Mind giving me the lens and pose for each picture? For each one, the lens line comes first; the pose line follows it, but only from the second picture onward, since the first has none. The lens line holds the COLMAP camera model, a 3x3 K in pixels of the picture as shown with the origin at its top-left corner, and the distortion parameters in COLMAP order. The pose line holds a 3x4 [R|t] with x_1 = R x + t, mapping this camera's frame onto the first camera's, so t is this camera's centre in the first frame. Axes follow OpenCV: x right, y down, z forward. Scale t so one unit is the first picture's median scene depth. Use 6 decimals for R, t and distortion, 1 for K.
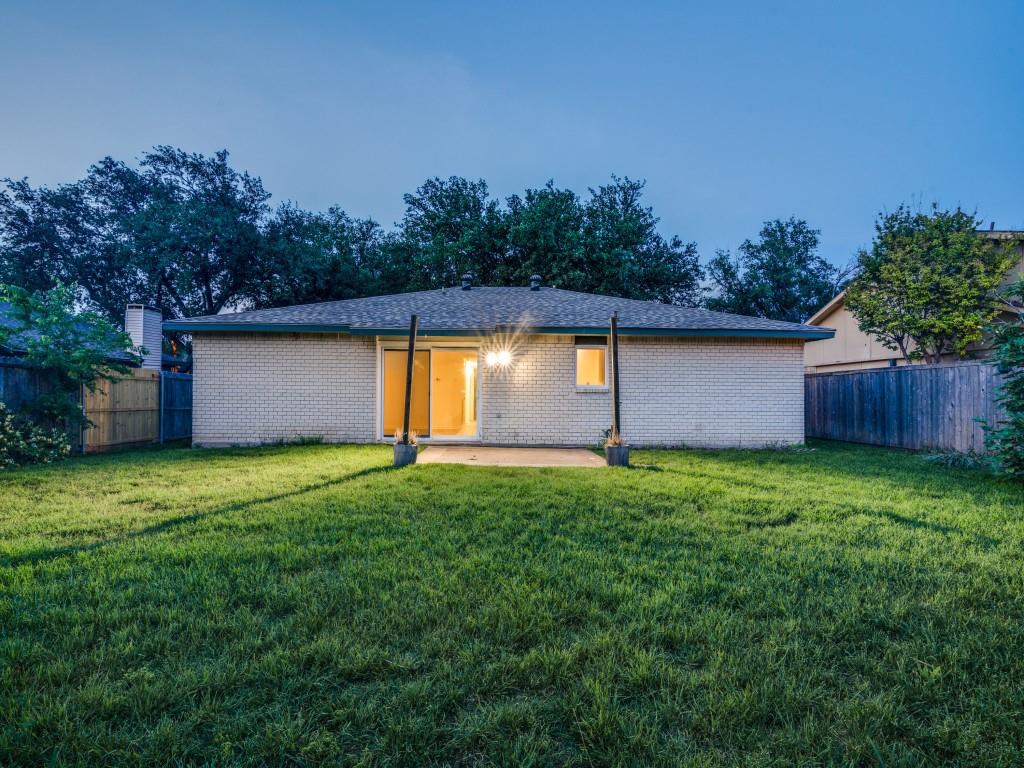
lens RADIAL K [[480.6, 0, 481.8], [0, 480.6, 392.9], [0, 0, 1]] dist [-0.017379, -0.000122]
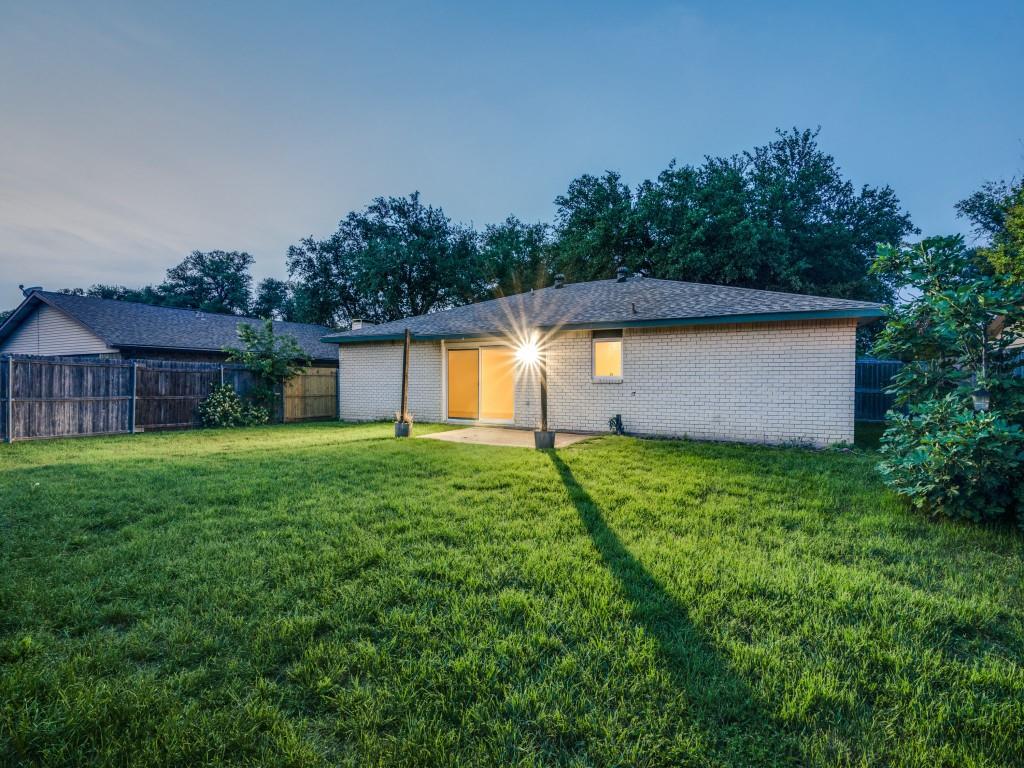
lens RADIAL K [[480.6, 0, 481.8], [0, 480.6, 392.9], [0, 0, 1]] dist [-0.017379, -0.000122]
pose [[0.862980, 0.005480, -0.505208, 0.494300], [0.009259, 0.999602, 0.026659, -0.009023], [0.505153, -0.027684, 0.862586, -0.054116]]
